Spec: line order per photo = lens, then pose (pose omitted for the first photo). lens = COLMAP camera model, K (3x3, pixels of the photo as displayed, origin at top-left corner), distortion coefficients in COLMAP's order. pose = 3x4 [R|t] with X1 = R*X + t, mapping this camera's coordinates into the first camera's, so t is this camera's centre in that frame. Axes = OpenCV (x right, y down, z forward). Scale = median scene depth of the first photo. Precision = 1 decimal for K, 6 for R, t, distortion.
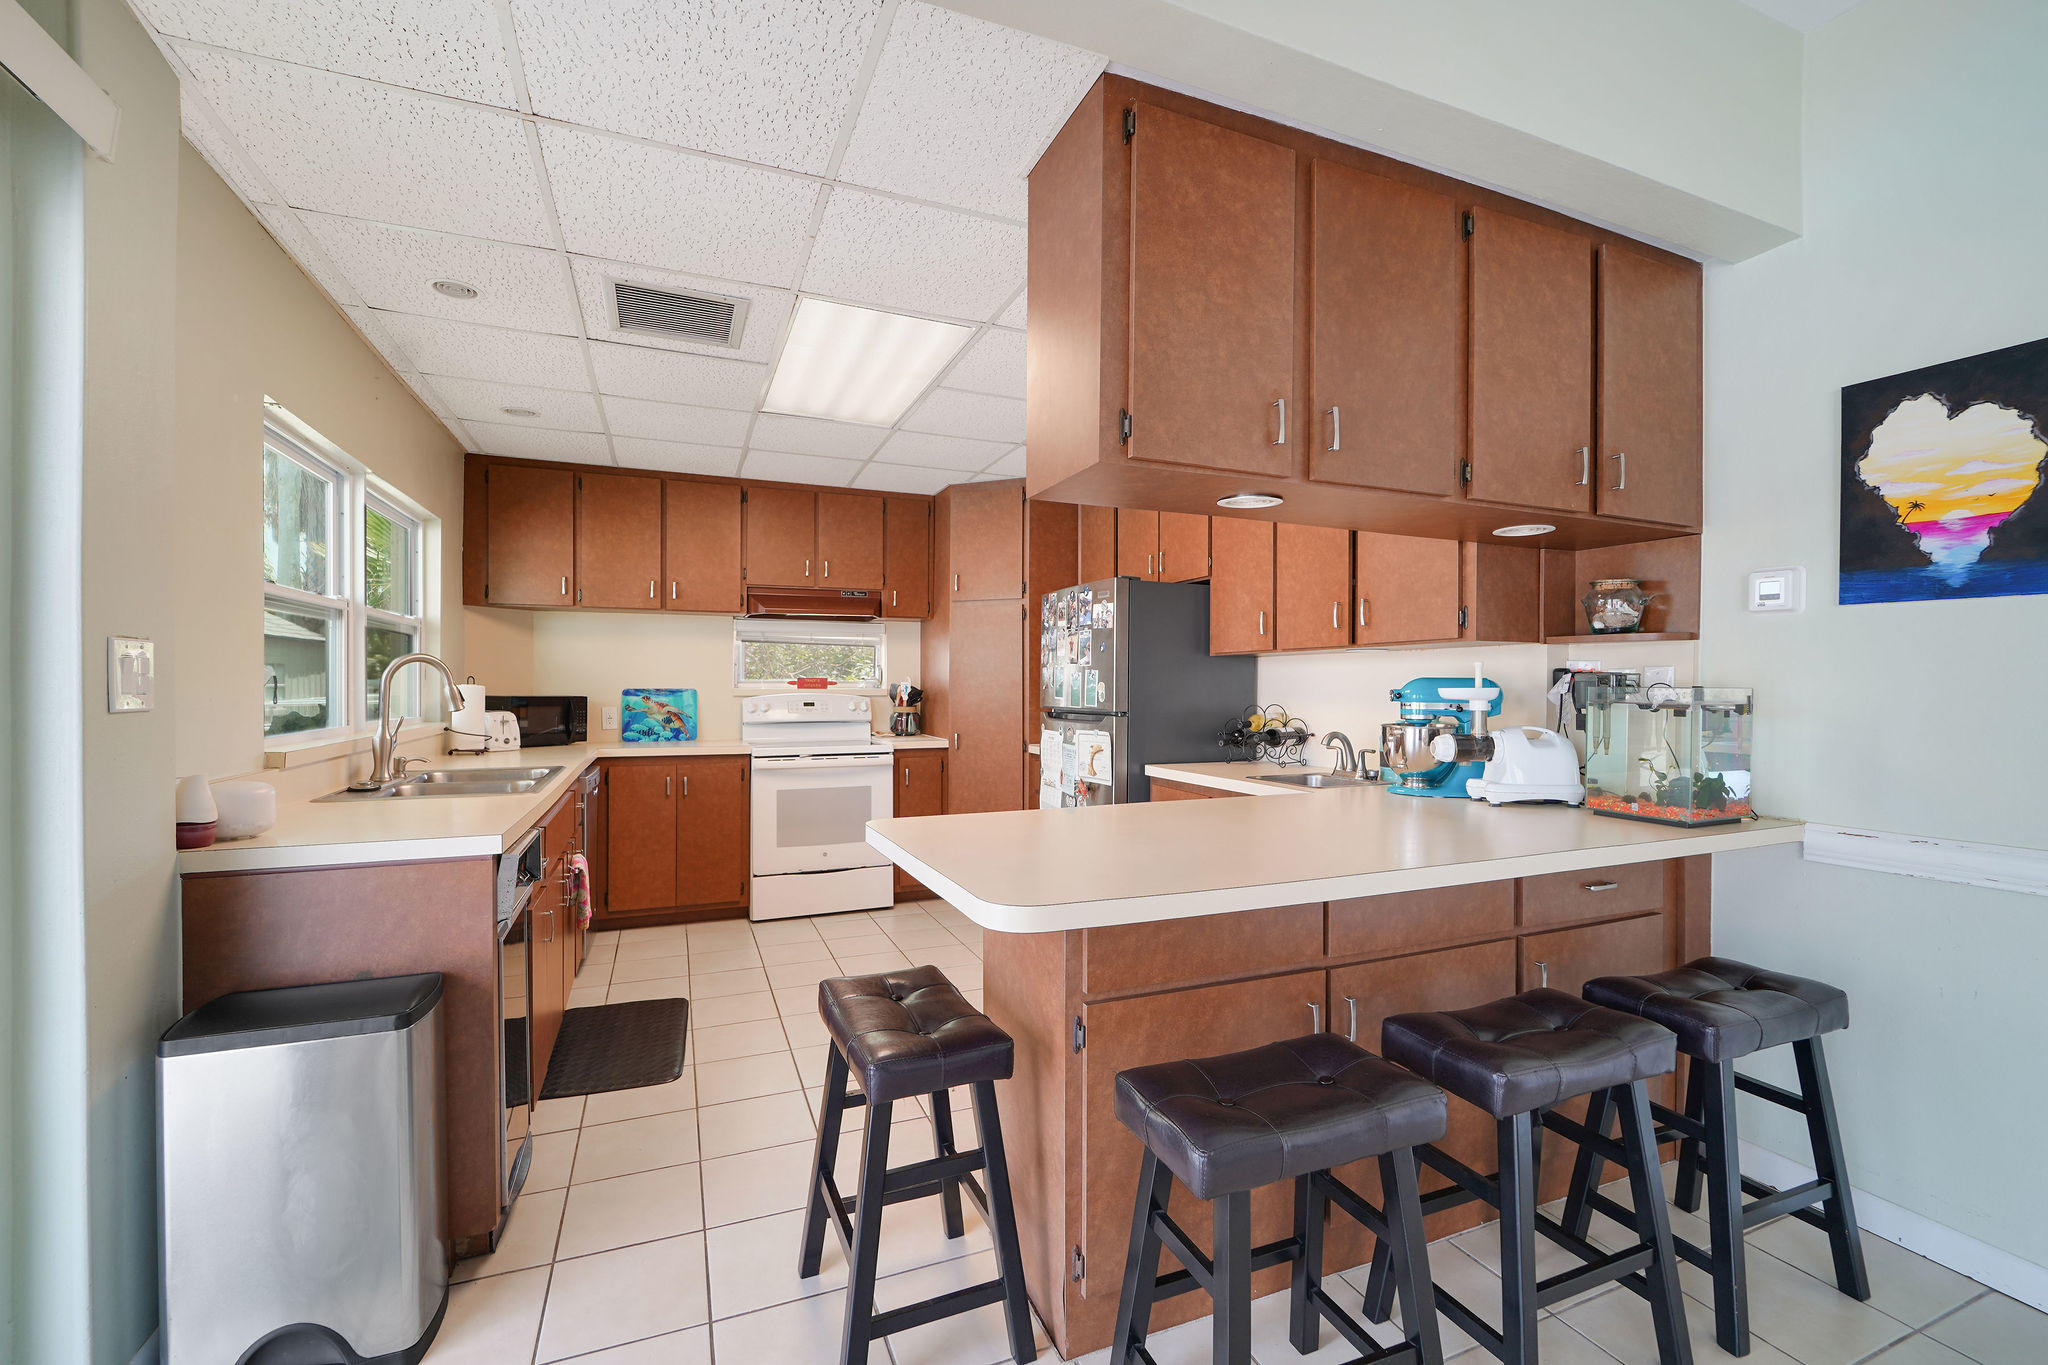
lens RADIAL K [[879.9, 0, 1025.6], [0, 879.9, 683.1], [0, 0, 1]] dist [-0.003205, -0.000095]
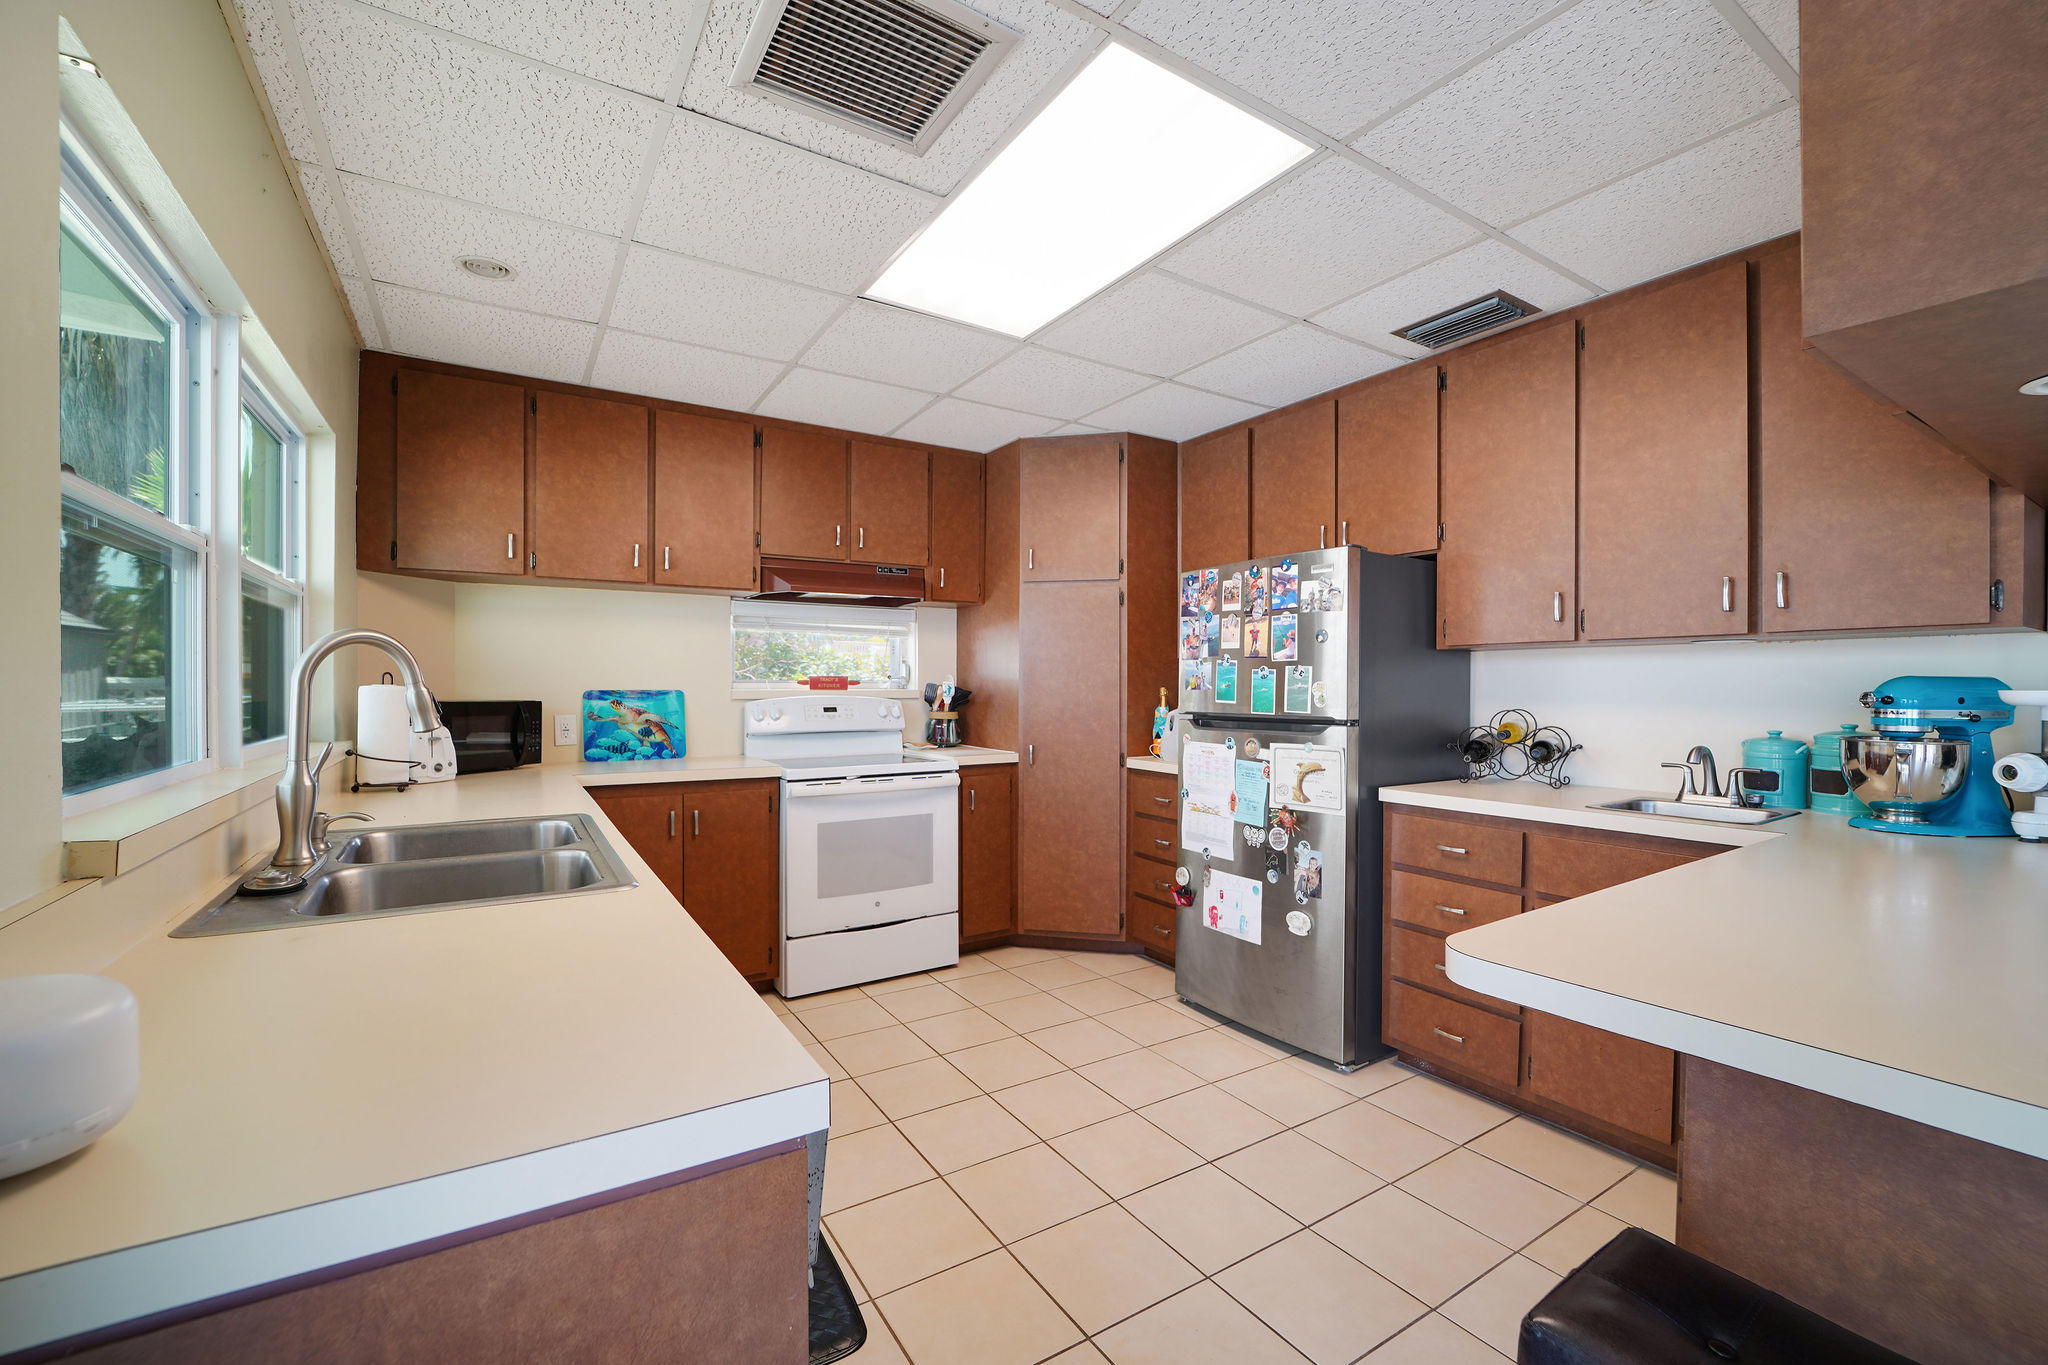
lens RADIAL K [[836.0, 0, 1028.3], [0, 836.0, 686.4], [0, 0, 1]] dist [-0.013606, 0.000490]
pose [[0.982759, -0.000861, 0.184892, -0.233090], [-0.000021, 0.999989, 0.004768, -0.000291], [-0.184894, -0.004689, 0.982747, 0.253250]]
